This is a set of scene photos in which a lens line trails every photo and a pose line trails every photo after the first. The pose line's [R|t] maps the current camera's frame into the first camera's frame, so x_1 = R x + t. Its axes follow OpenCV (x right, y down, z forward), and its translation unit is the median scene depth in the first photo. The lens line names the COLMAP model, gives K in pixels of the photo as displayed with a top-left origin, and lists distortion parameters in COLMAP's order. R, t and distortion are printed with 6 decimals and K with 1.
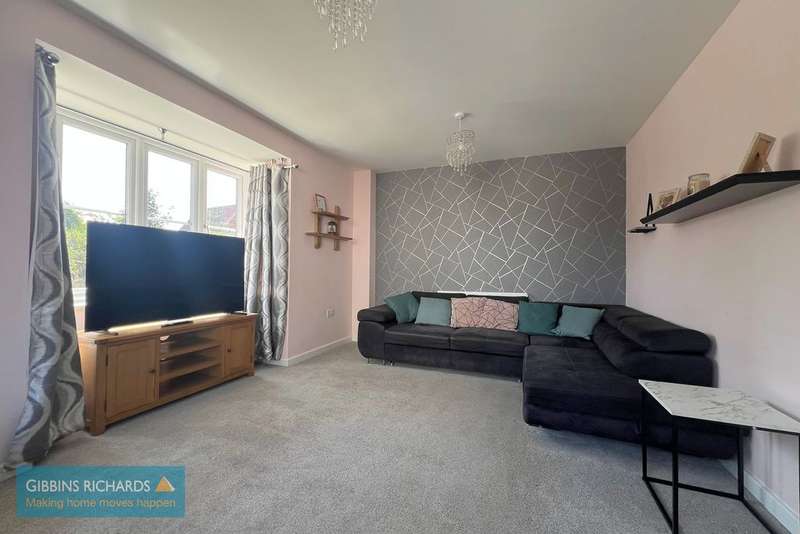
lens RADIAL K [[322.8, 0, 399.6], [0, 322.8, 265.8], [0, 0, 1]] dist [0.000544, 0.000088]
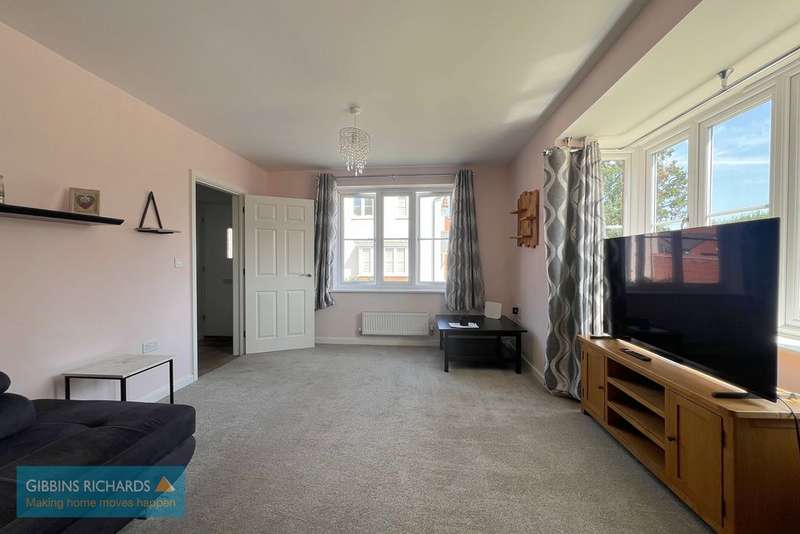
lens RADIAL K [[322.8, 0, 400.2], [0, 322.8, 266.8], [0, 0, 1]] dist [0.000544, 0.000088]
pose [[-0.955791, -0.007163, -0.293960, 0.108355], [-0.007557, 0.999971, 0.000203, -0.035834], [0.293950, 0.002416, -0.955818, 1.975957]]
